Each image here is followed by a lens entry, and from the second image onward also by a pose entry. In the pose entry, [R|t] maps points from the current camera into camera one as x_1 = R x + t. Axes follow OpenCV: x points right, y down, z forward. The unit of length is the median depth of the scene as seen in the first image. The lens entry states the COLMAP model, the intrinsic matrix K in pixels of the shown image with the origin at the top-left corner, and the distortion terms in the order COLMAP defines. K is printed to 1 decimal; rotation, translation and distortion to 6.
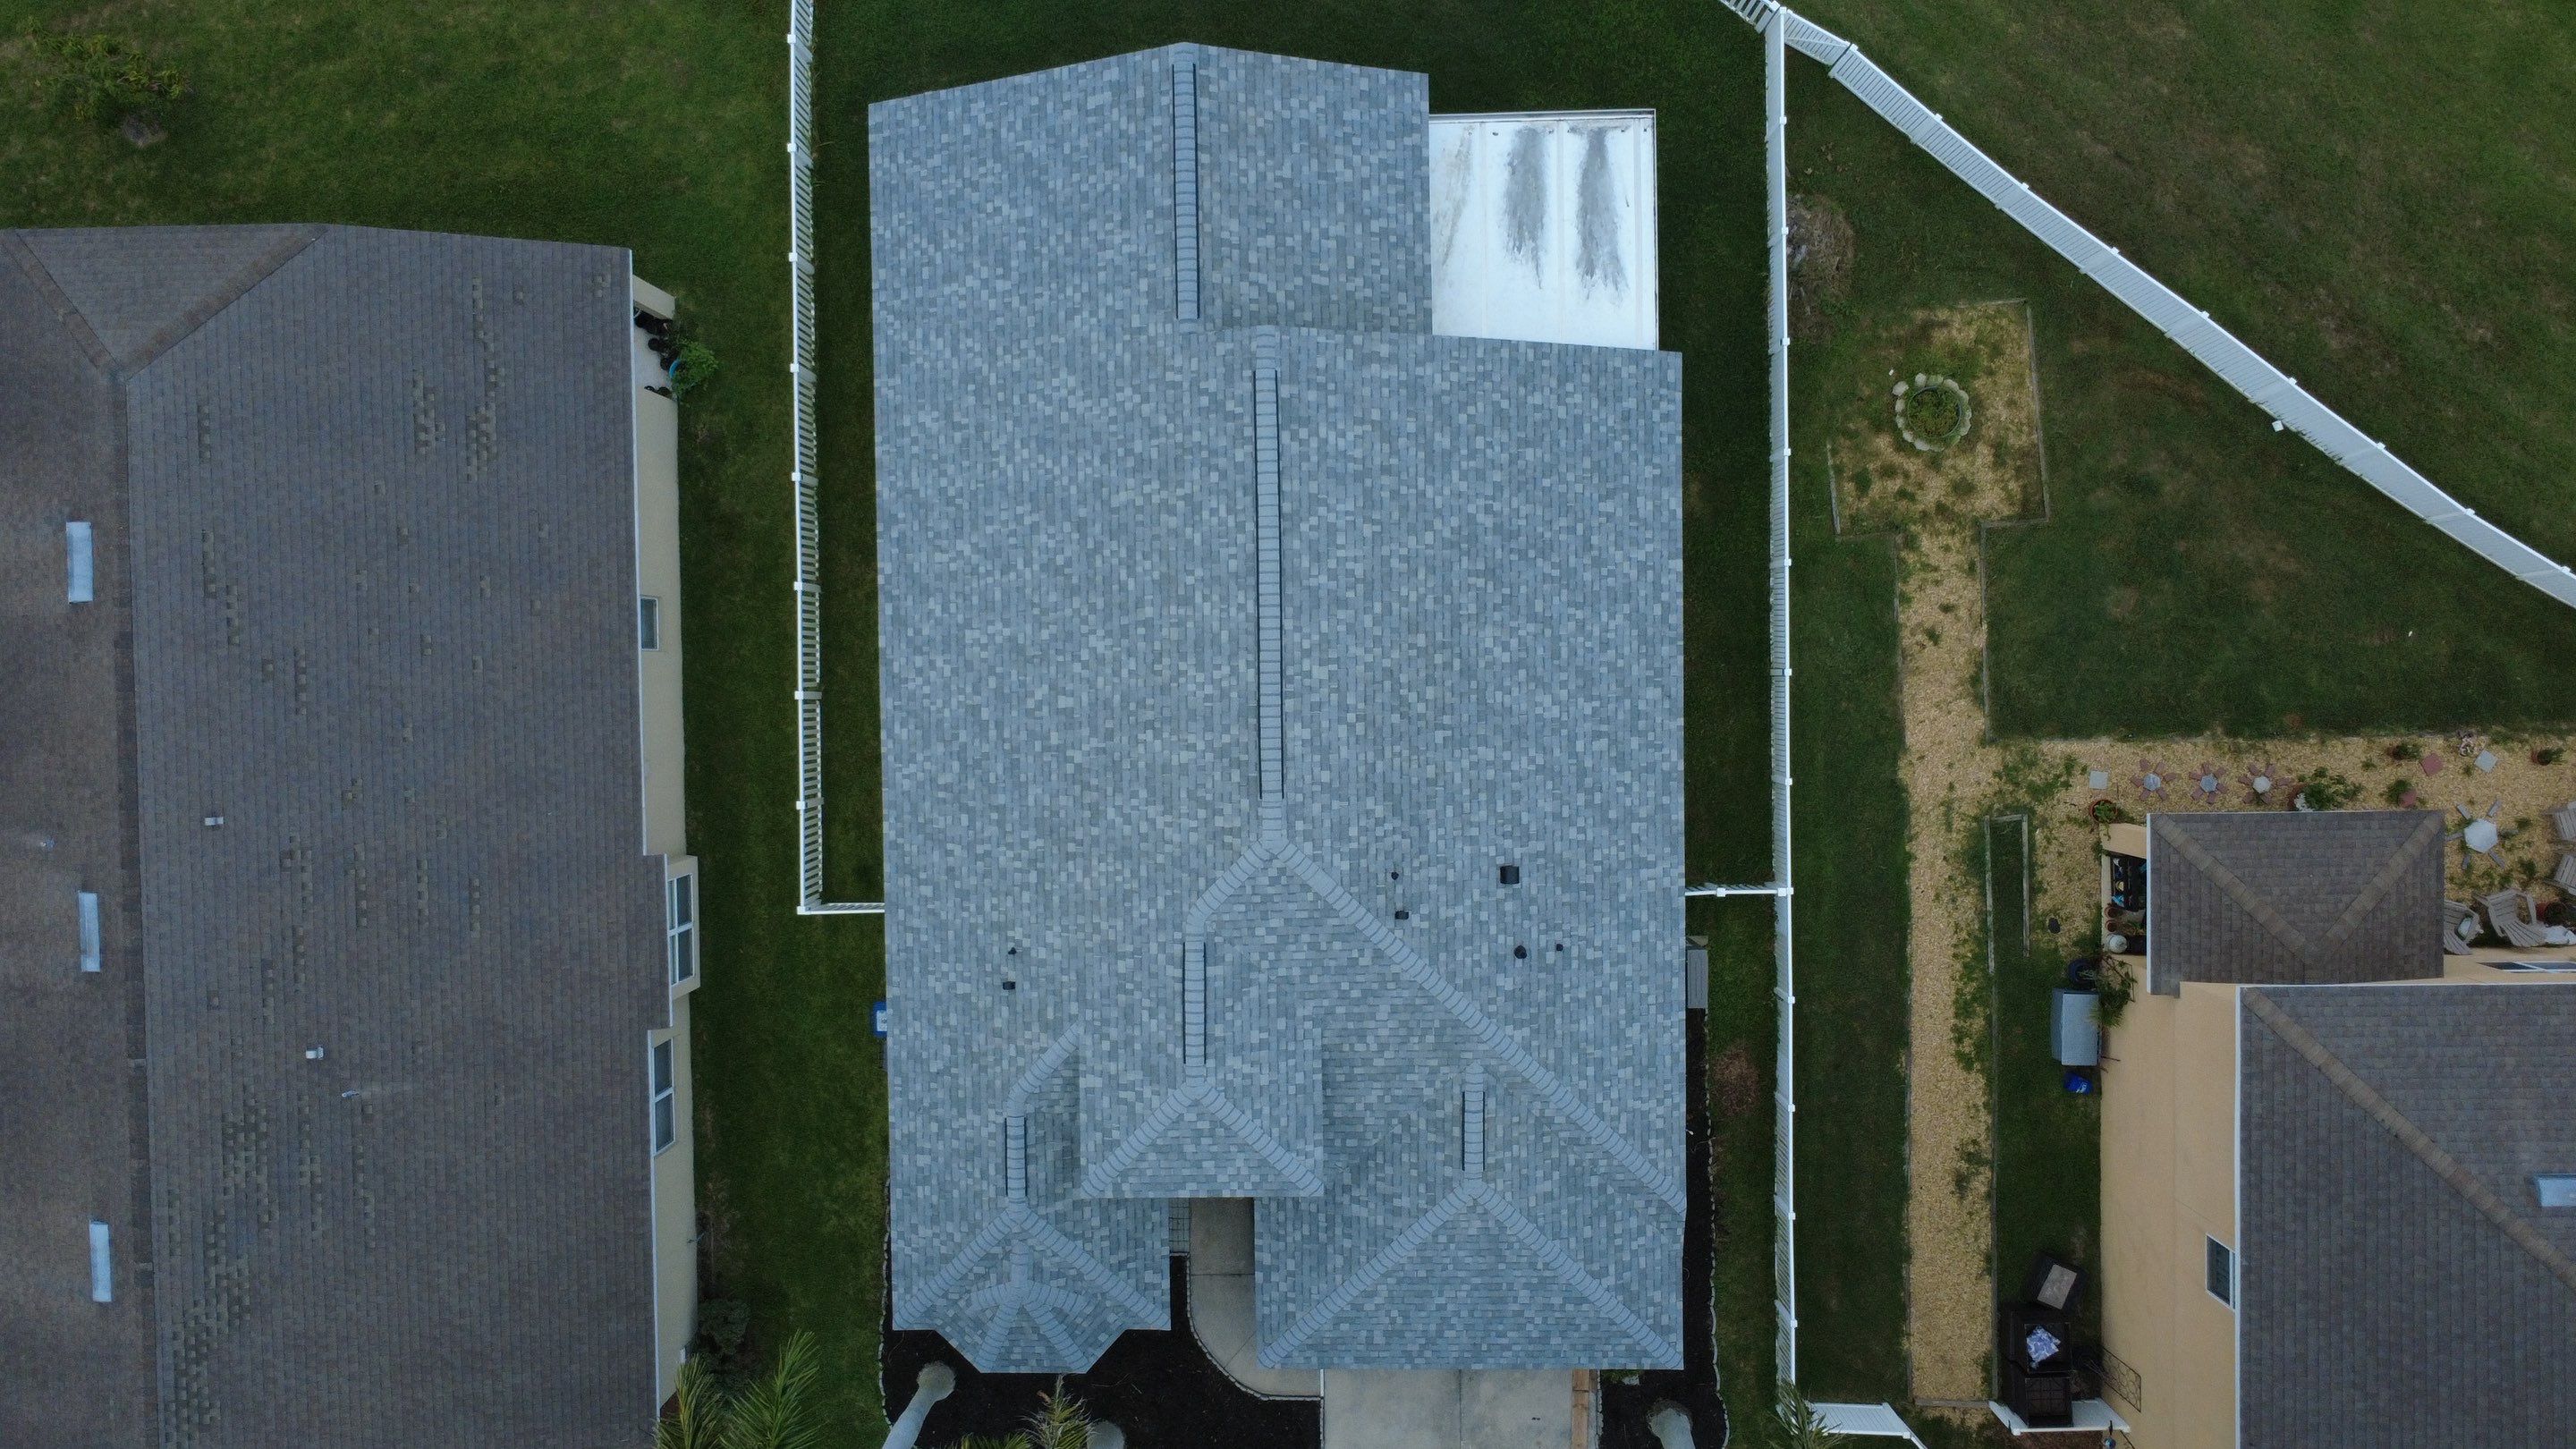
lens RADIAL K [[1873.6, 0, 1284.7], [0, 1873.6, 720.4], [0, 0, 1]] dist [-0.001942, 0.005678]
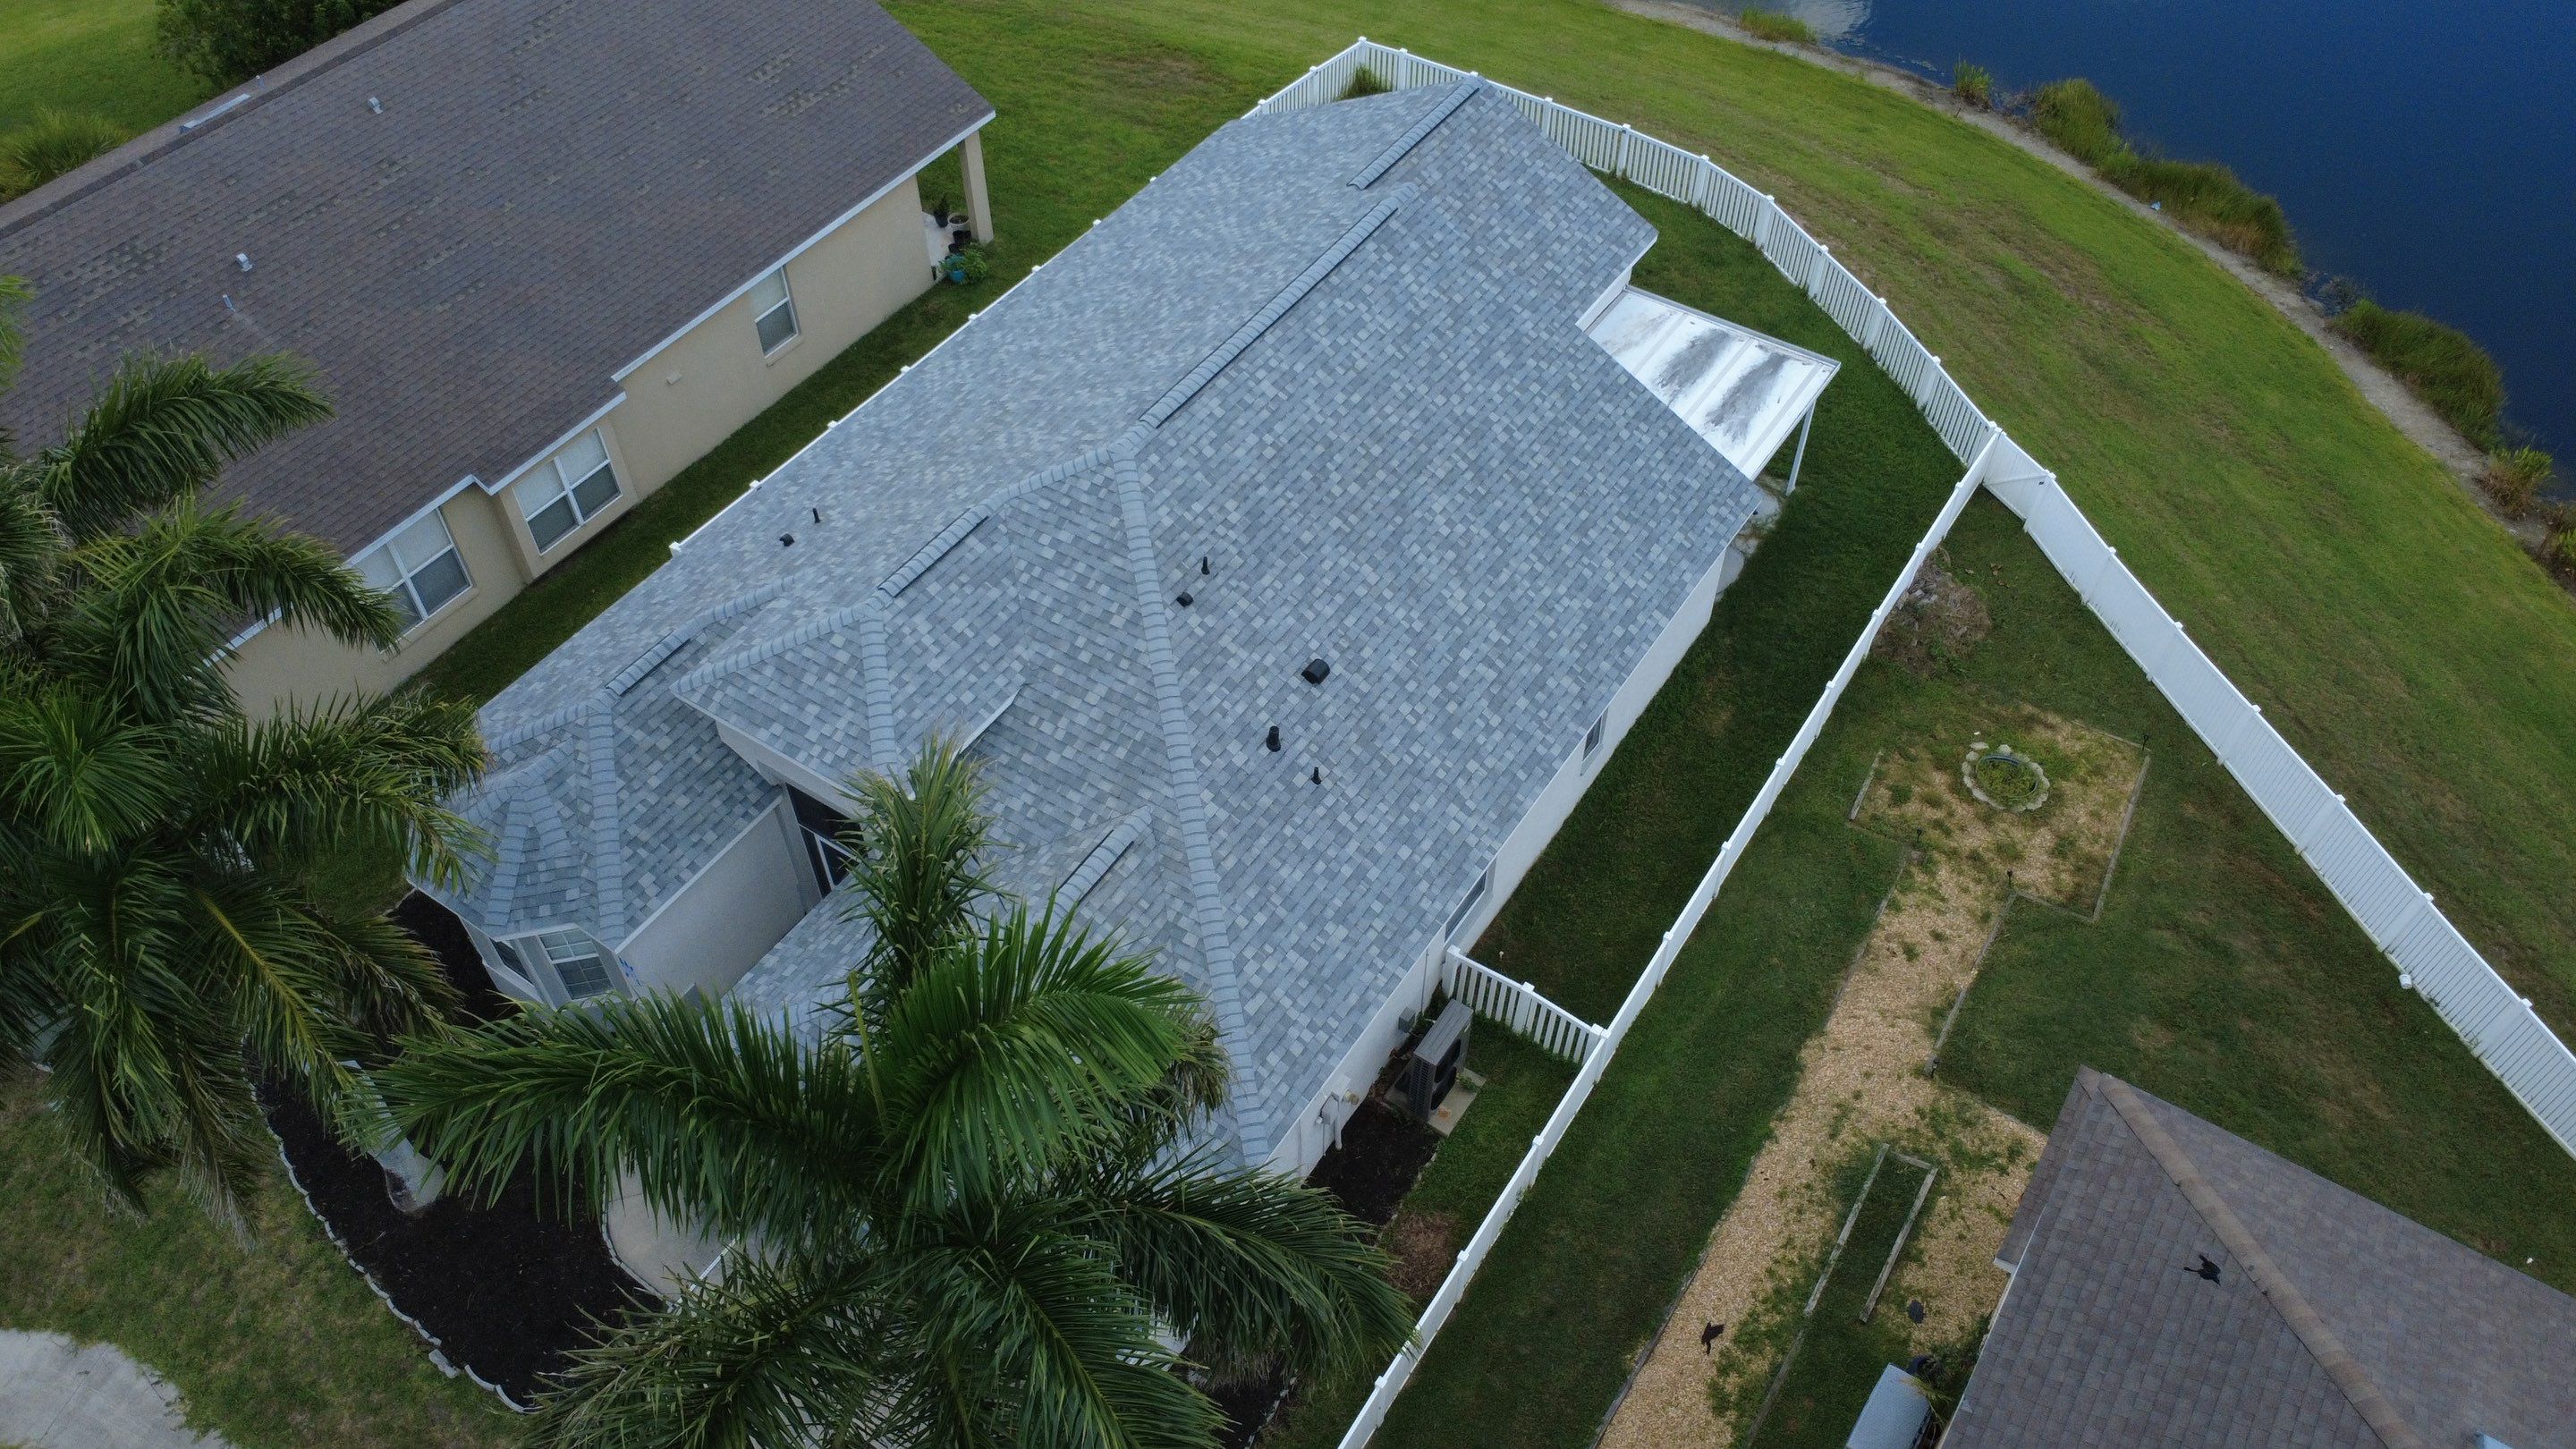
lens RADIAL K [[1873.6, 0, 1283.2], [0, 1873.6, 722.9], [0, 0, 1]] dist [-0.001942, 0.005678]
pose [[0.823037, 0.444640, -0.353421, 0.407252], [-0.566639, 0.599901, -0.564836, 0.568211], [-0.039131, 0.665143, 0.745690, 0.375471]]
